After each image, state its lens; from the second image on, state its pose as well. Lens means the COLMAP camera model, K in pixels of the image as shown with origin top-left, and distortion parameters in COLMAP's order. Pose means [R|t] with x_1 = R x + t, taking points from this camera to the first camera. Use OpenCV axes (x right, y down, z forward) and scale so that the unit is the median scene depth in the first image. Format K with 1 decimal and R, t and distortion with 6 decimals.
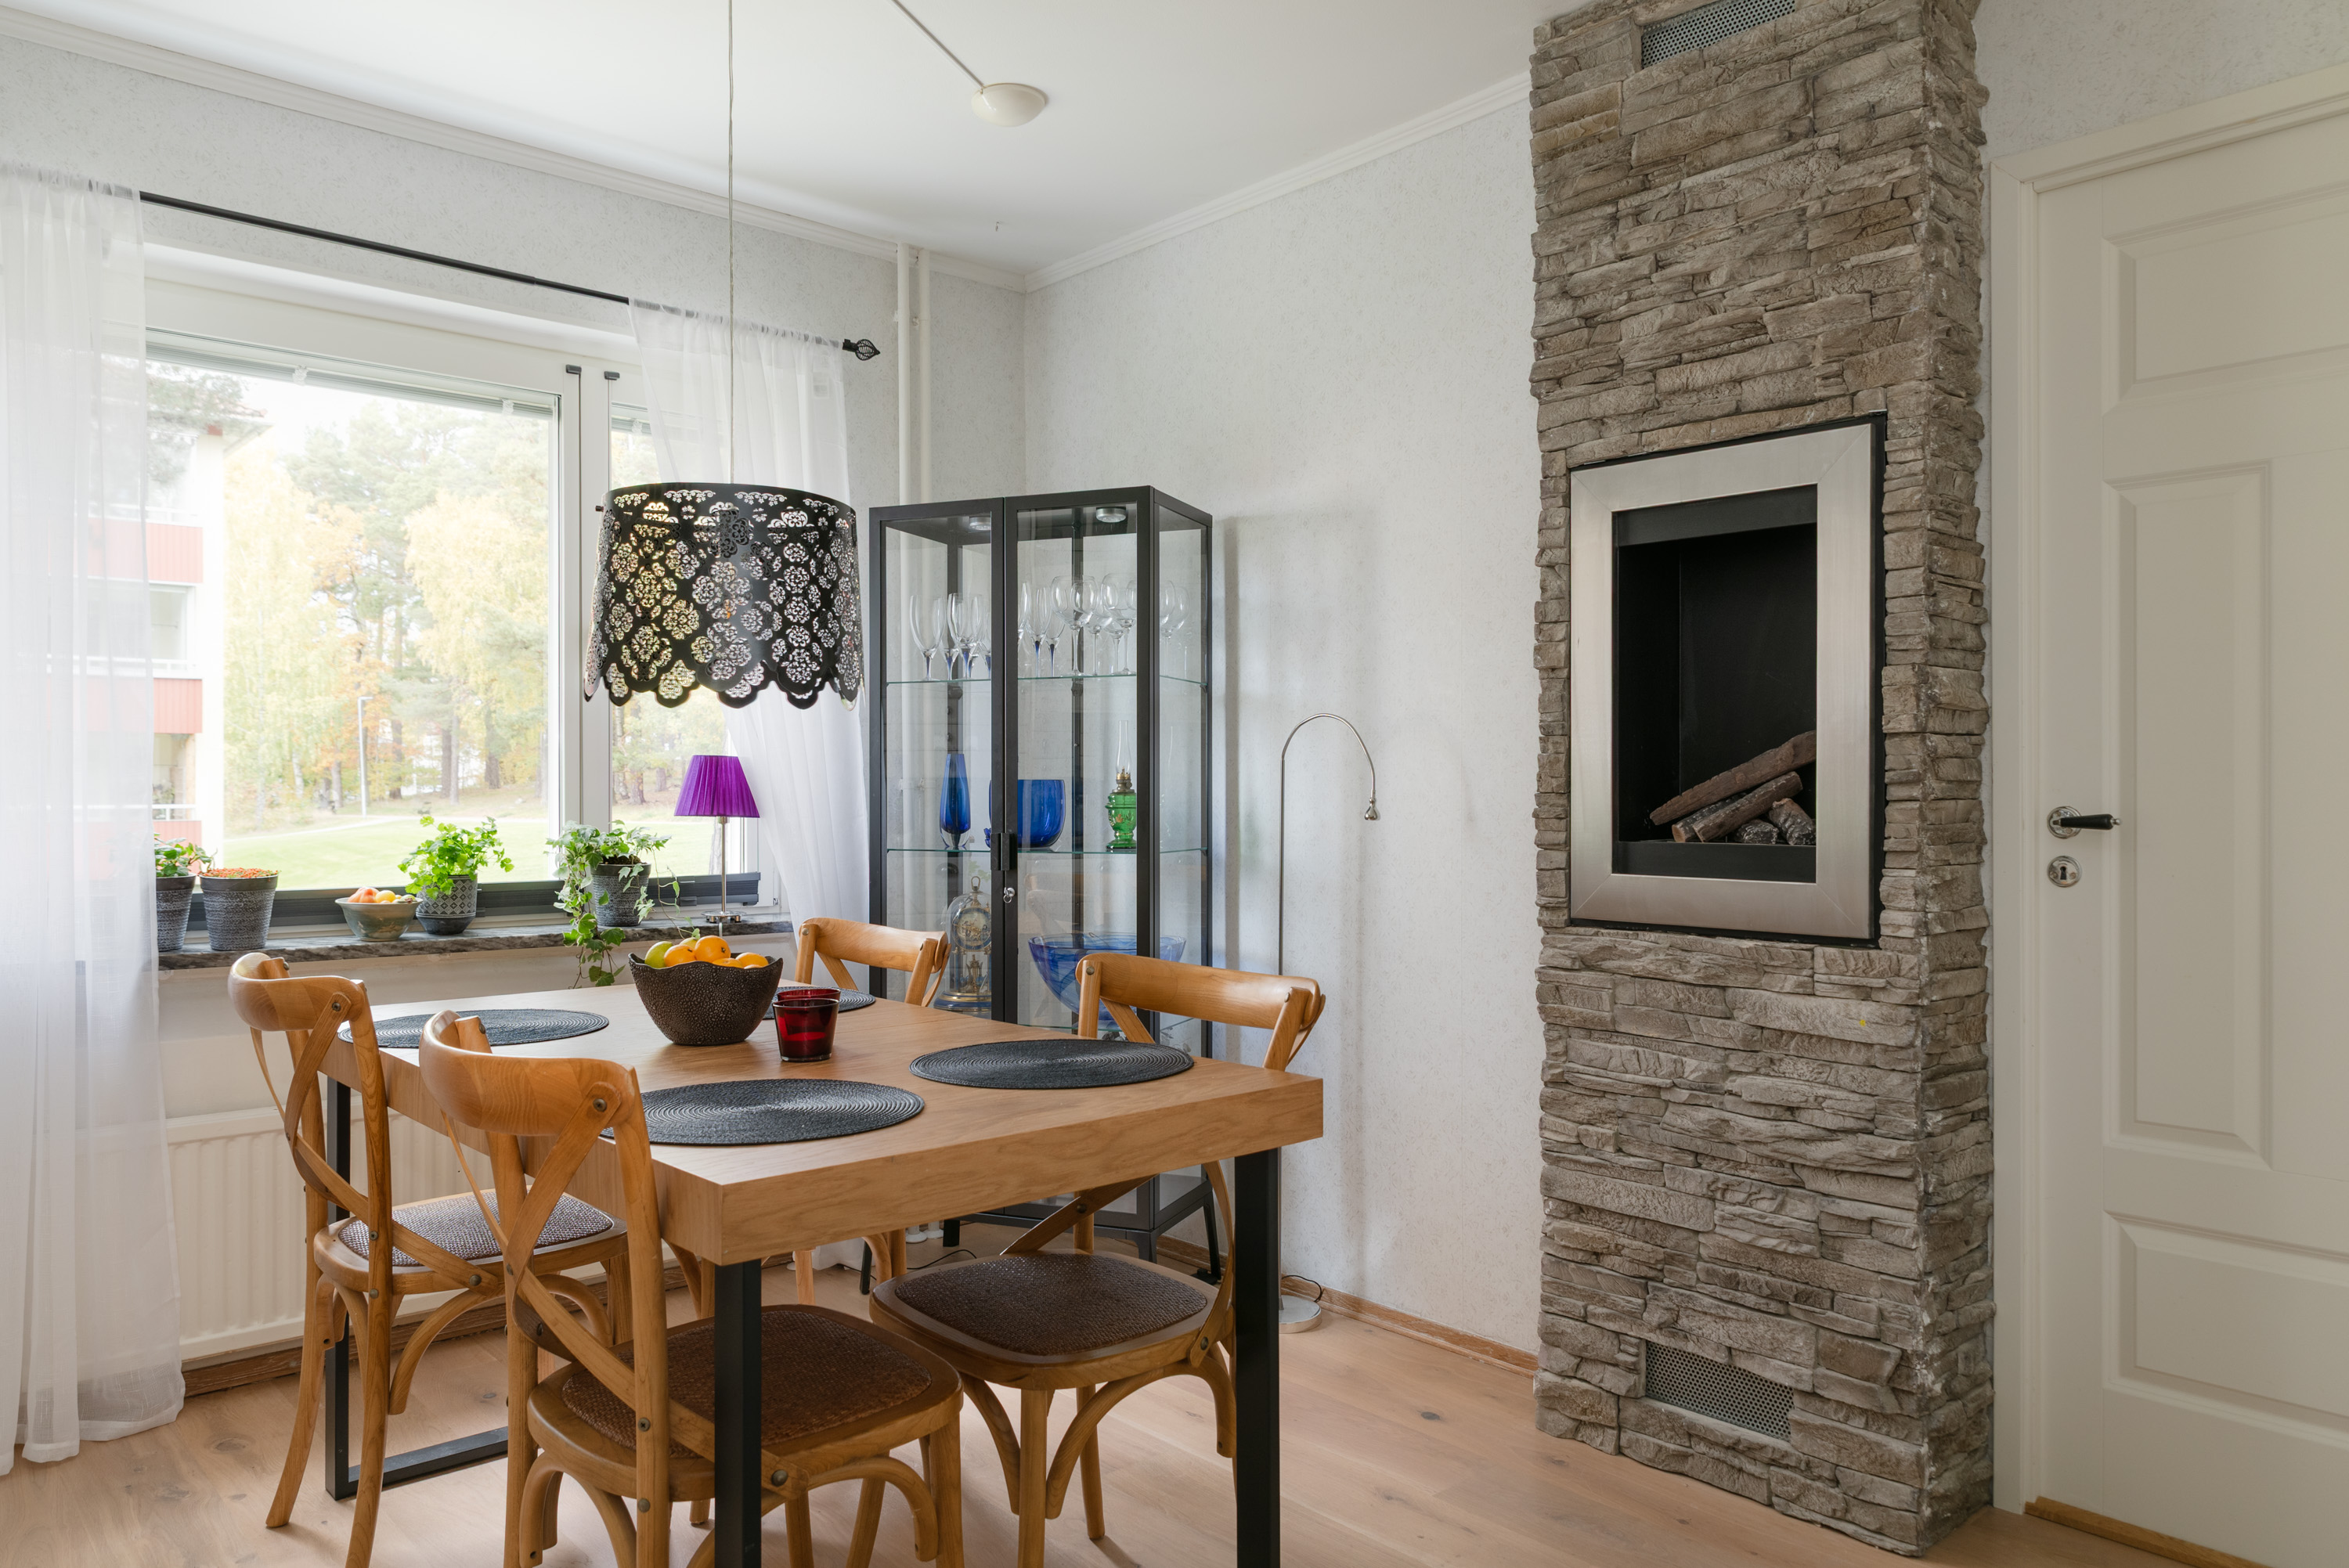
lens RADIAL K [[1591.7, 0, 1136.1], [0, 1591.7, 805.5], [0, 0, 1]] dist [0.002718, 0.006218]
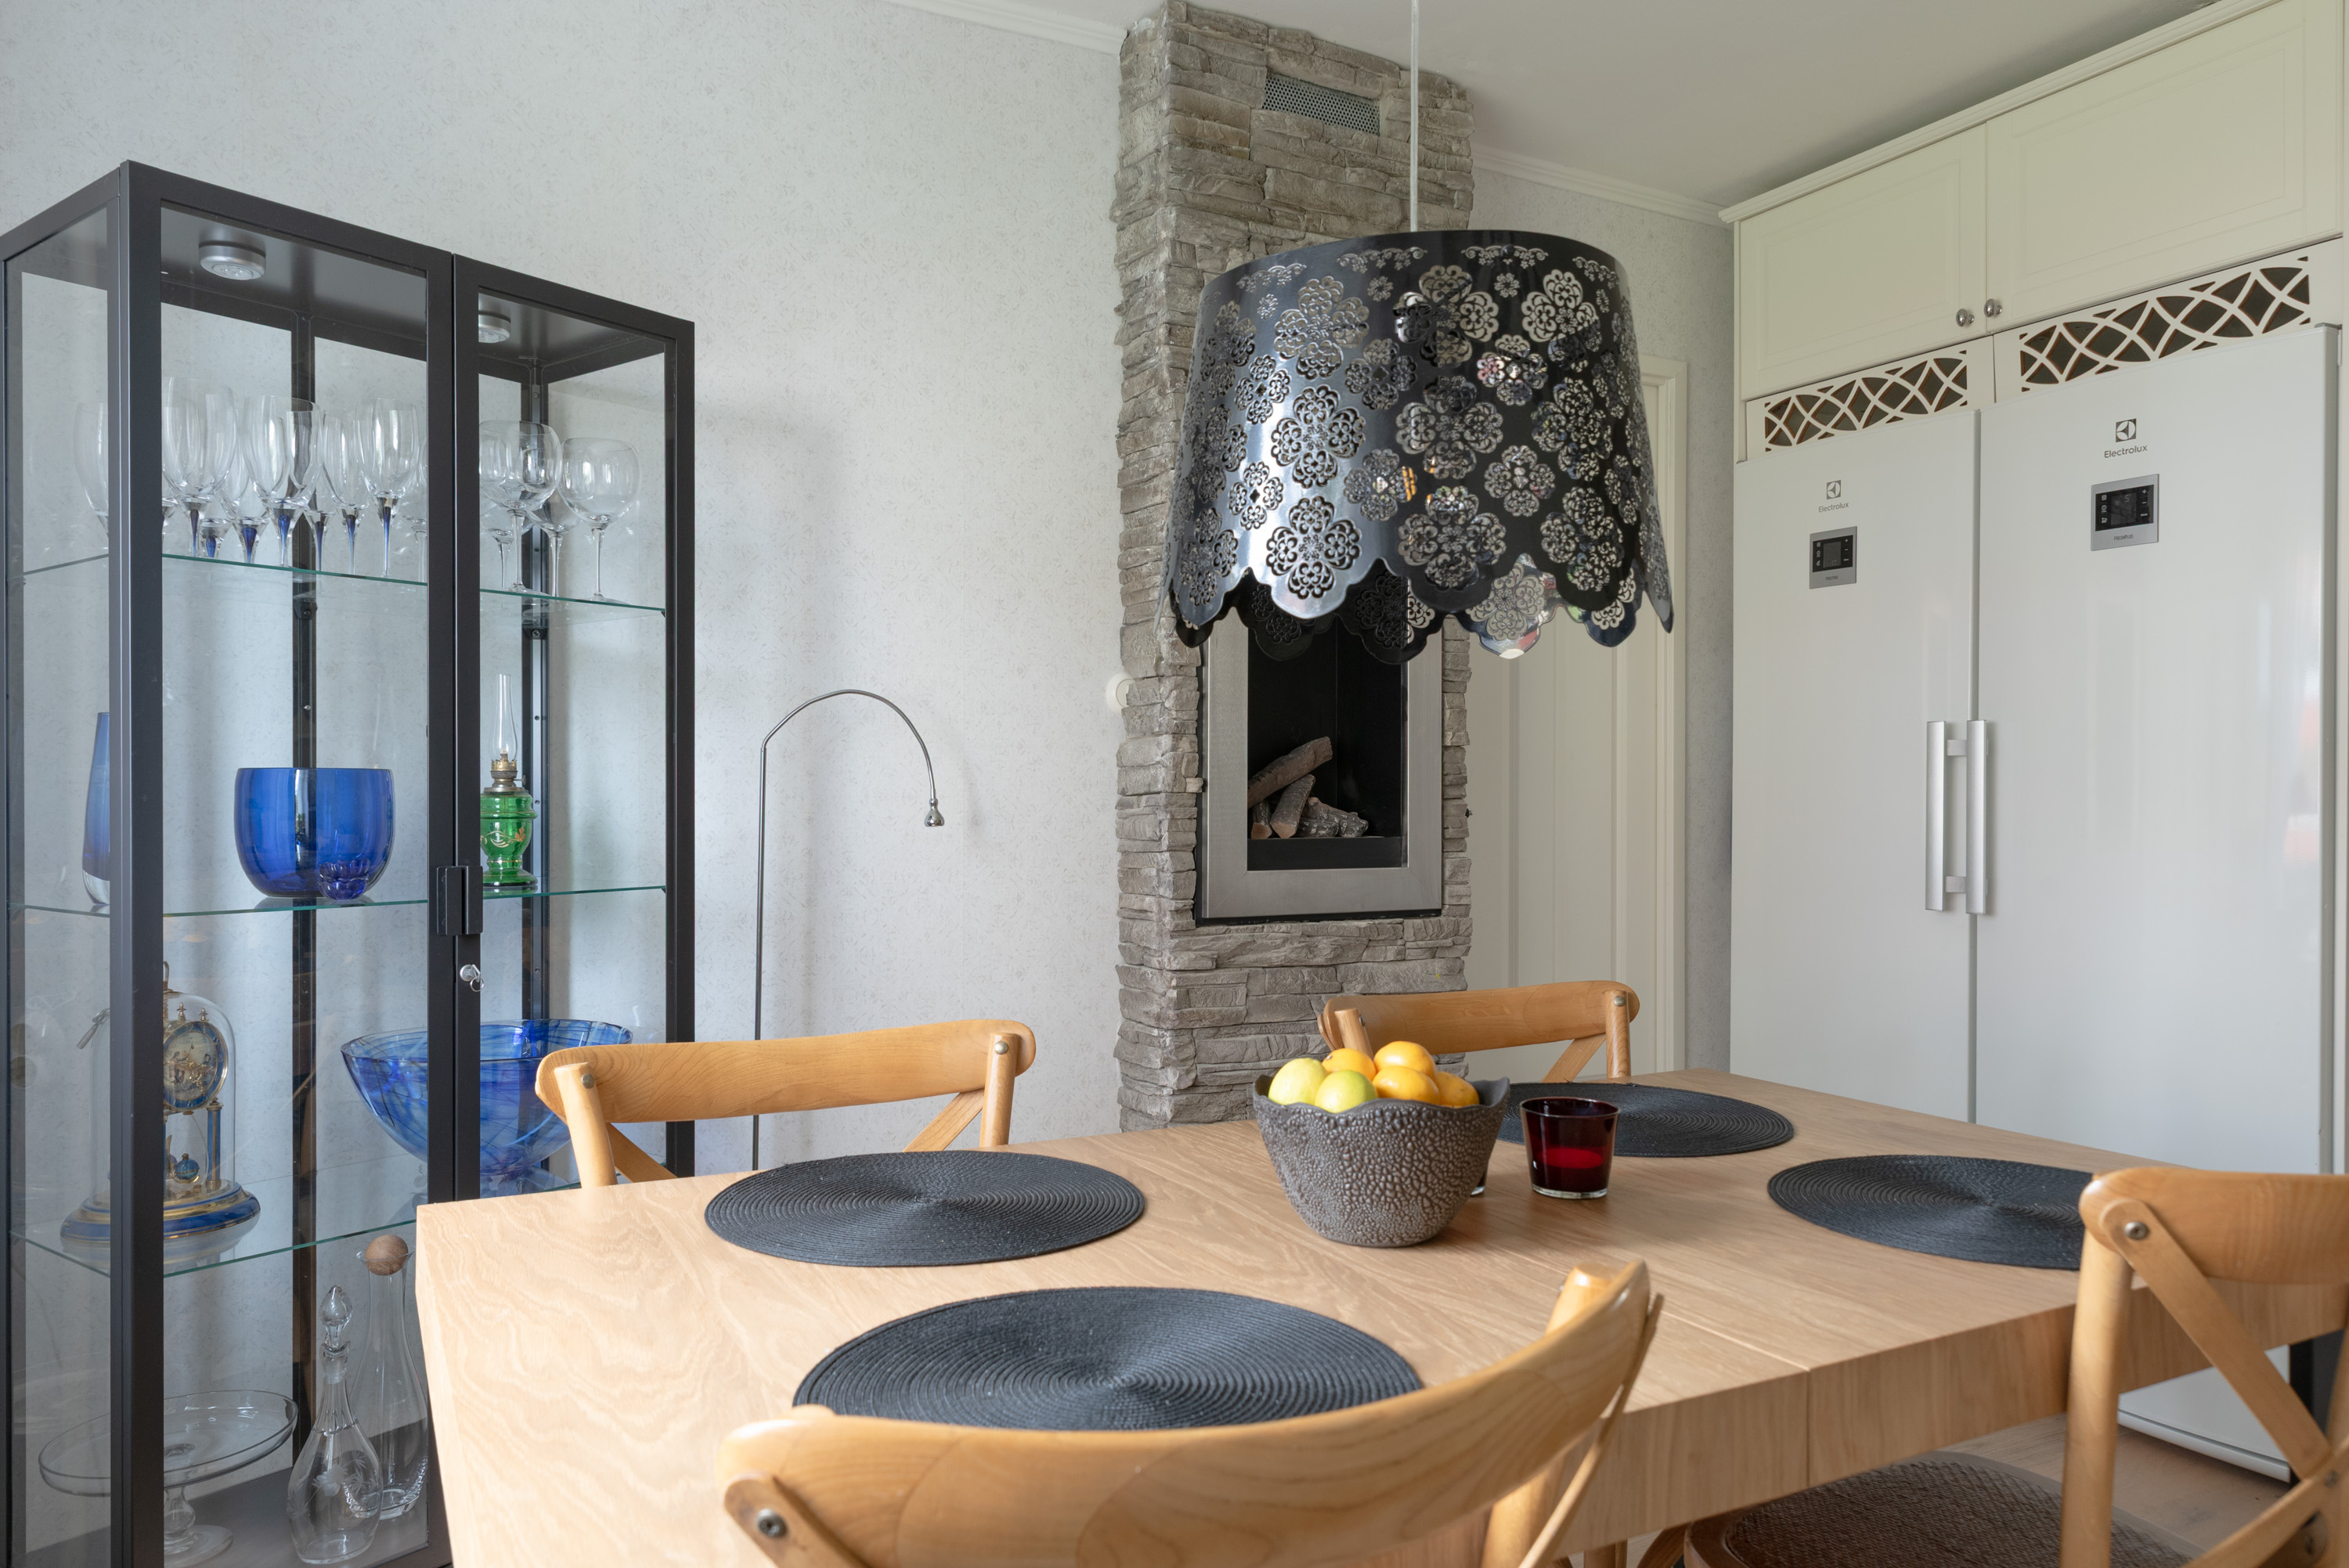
lens RADIAL K [[1591.7, 0, 1136.1], [0, 1591.7, 805.5], [0, 0, 1]] dist [0.002718, 0.006218]
pose [[0.238393, -0.004073, 0.971160, -0.716521], [0.011069, 0.999938, 0.001477, -0.001598], [-0.971106, 0.010397, 0.238424, 0.823576]]
